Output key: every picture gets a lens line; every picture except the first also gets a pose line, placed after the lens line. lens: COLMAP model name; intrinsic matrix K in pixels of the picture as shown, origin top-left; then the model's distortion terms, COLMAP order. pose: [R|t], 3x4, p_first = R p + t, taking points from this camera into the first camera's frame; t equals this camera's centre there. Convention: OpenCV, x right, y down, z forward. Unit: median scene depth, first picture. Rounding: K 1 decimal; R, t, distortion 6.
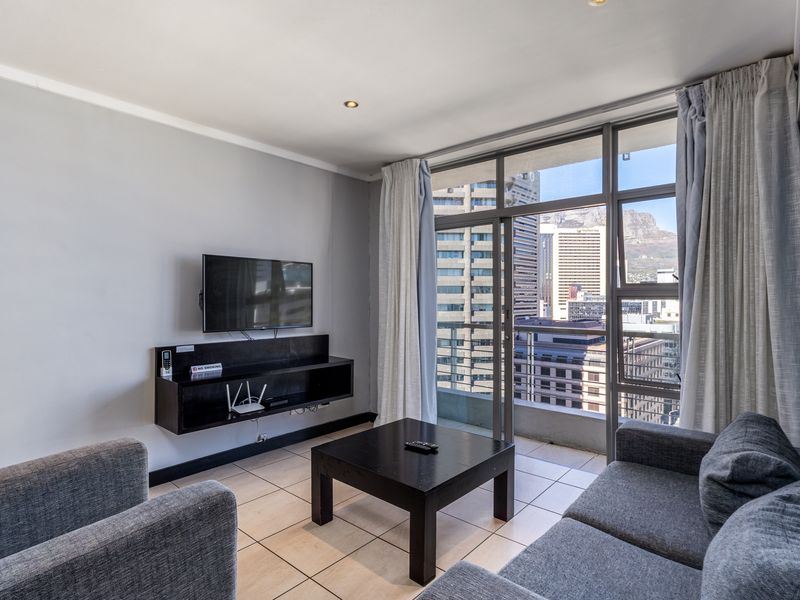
lens RADIAL K [[451.8, 0, 400.0], [0, 451.8, 300.0], [0, 0, 1]] dist [-0.000119, 0.000573]
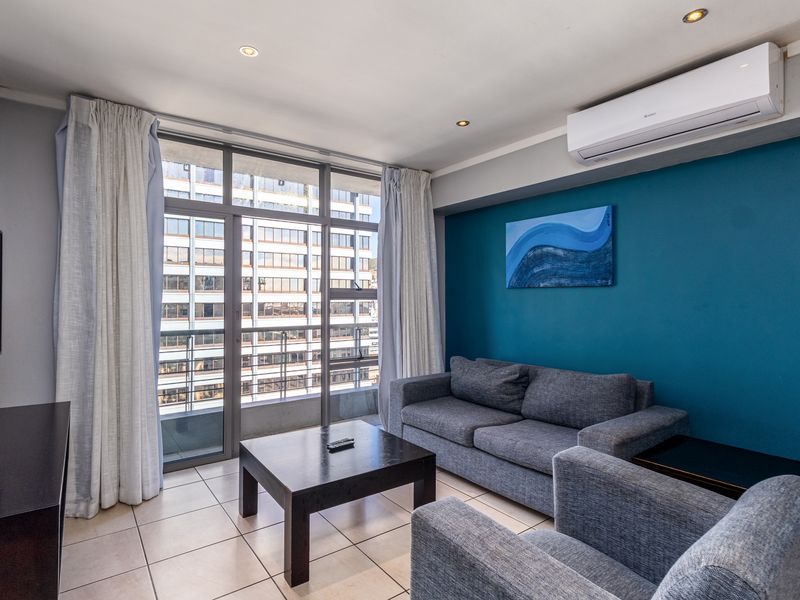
lens RADIAL K [[430.5, 0, 403.8], [0, 430.5, 296.5], [0, 0, 1]] dist [-0.004659, 0.001859]
pose [[0.195279, 0.009789, 0.980699, -0.672304], [0.015249, 0.999799, -0.013016, 0.006574], [-0.980629, 0.017497, 0.195091, 0.533894]]
